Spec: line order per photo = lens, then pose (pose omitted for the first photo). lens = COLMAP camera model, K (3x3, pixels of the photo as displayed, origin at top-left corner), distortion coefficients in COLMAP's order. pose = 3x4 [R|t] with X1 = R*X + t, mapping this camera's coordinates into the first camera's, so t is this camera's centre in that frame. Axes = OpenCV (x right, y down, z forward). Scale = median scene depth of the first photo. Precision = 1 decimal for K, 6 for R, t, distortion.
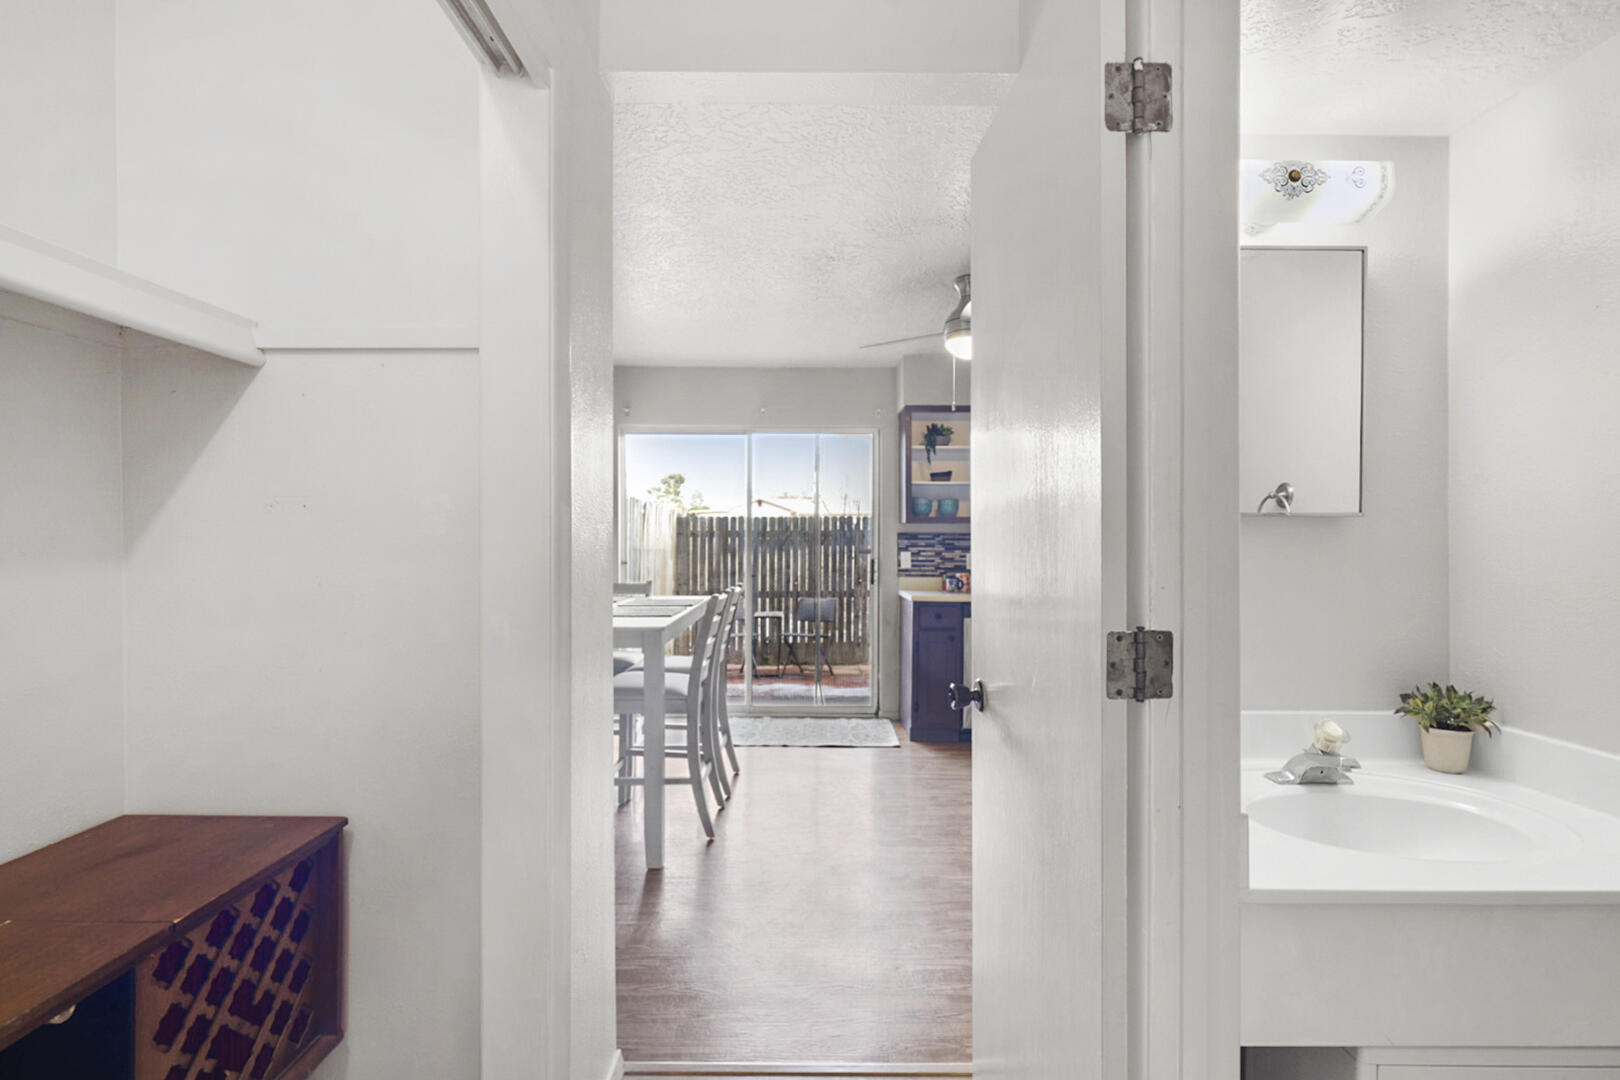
lens RADIAL K [[746.9, 0, 813.9], [0, 746.9, 544.8], [0, 0, 1]] dist [-0.001536, -0.000129]
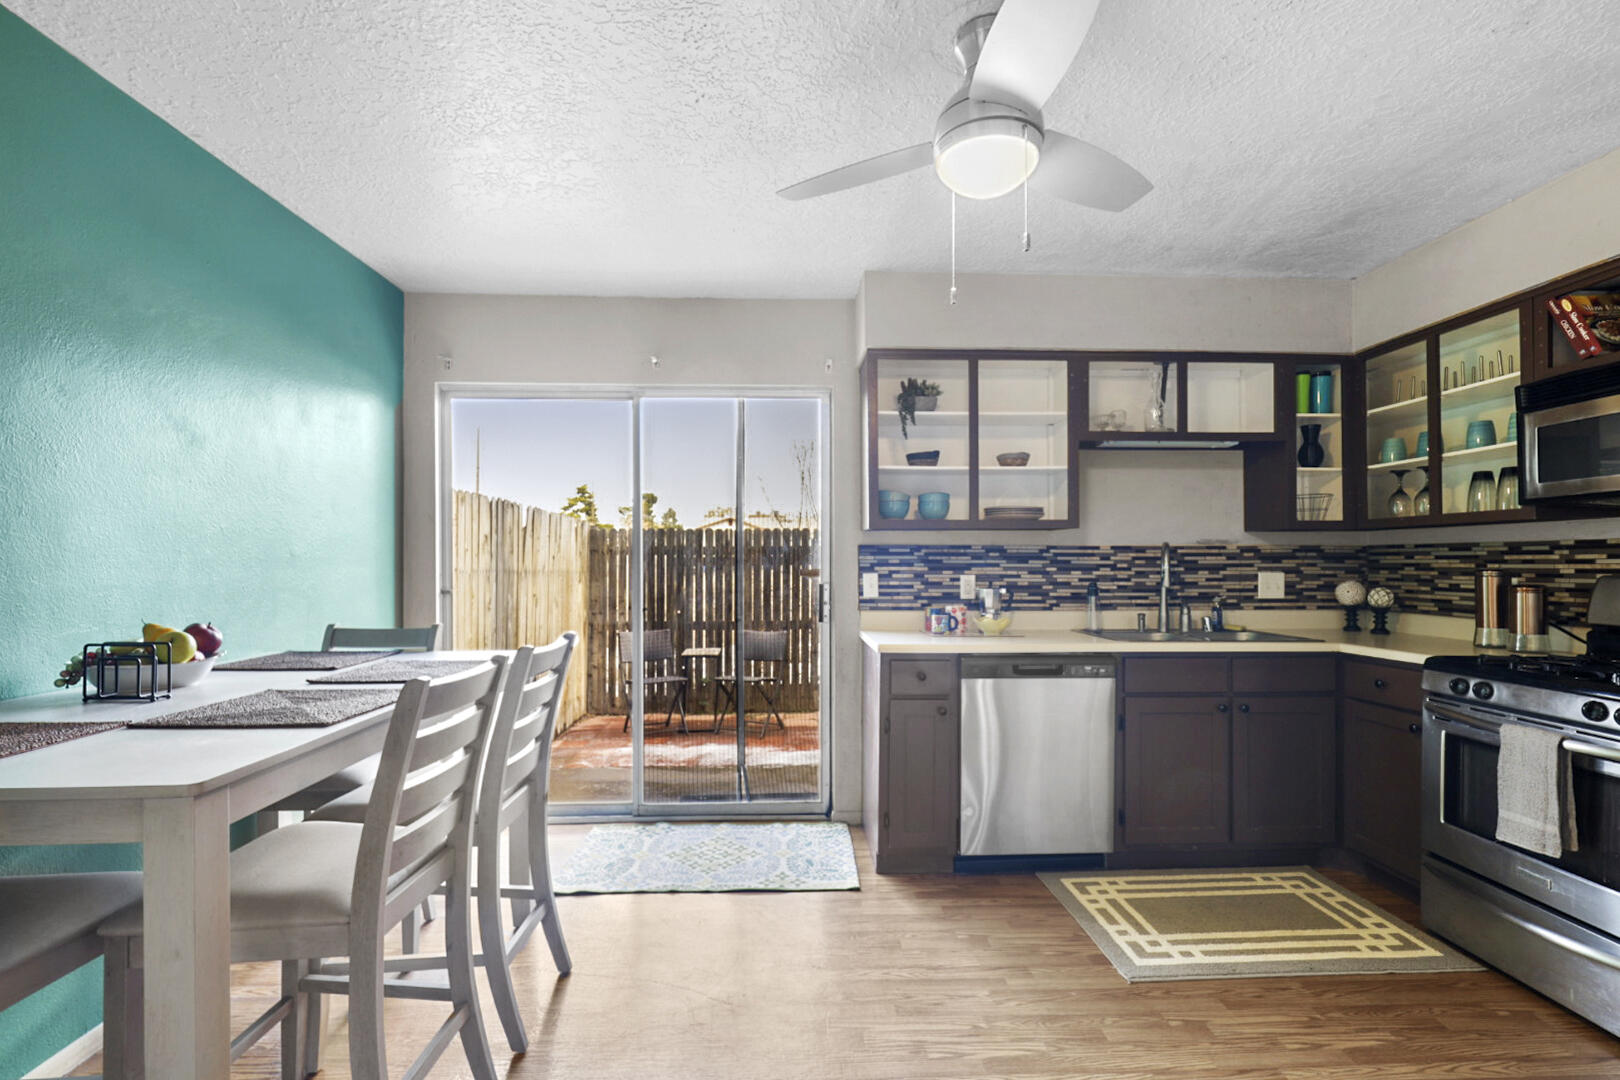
lens RADIAL K [[742.7, 0, 811.1], [0, 742.7, 556.1], [0, 0, 1]] dist [-0.000253, 0.000067]
pose [[0.999524, -0.002154, 0.030788, 0.049435], [0.002502, 0.999933, -0.011279, 0.001435], [-0.030761, 0.011350, 0.999462, 0.336715]]
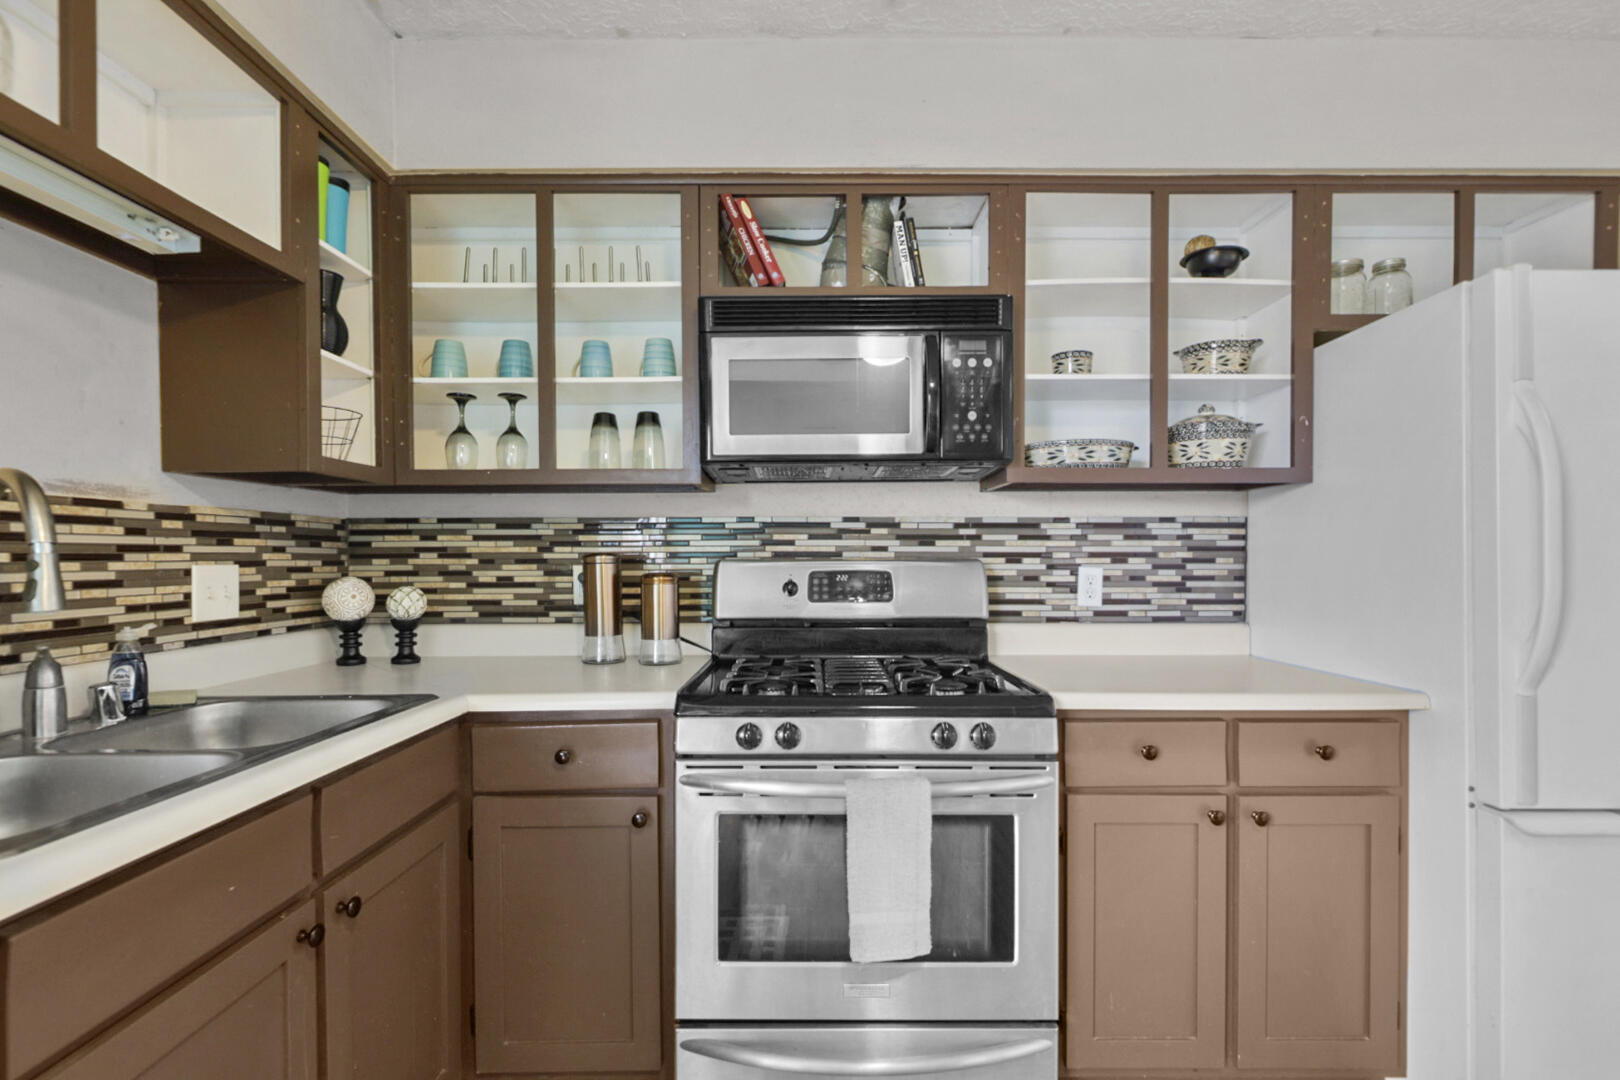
lens RADIAL K [[735.3, 0, 806.8], [0, 735.3, 560.8], [0, 0, 1]] dist [0.000218, -0.000001]
pose [[0.009015, -0.007925, 0.999928, 0.178327], [0.008531, 0.999933, 0.007848, 0.007883], [-0.999923, 0.008459, 0.009082, 0.750249]]
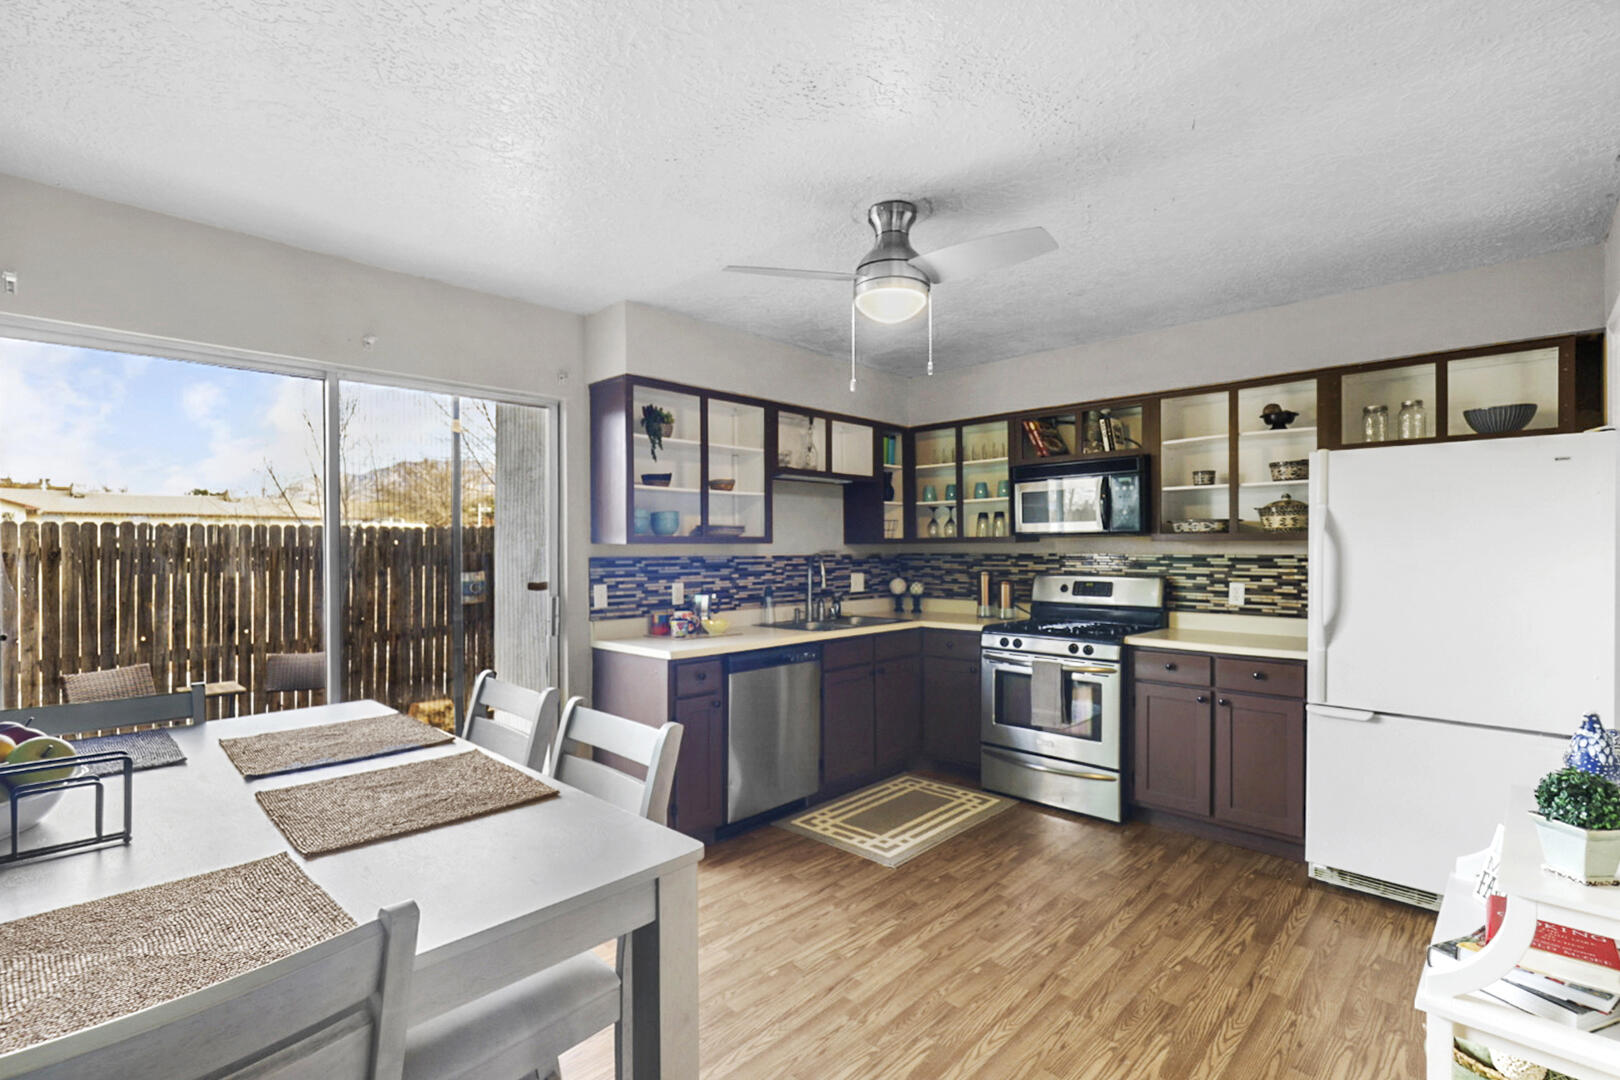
lens RADIAL K [[746.9, 0, 813.9], [0, 746.9, 544.8], [0, 0, 1]] dist [-0.001536, -0.000129]
pose [[0.695292, -0.002246, 0.718724, -0.240208], [0.009489, 0.999937, -0.006055, -0.021793], [-0.718665, 0.011030, 0.695269, 0.376223]]
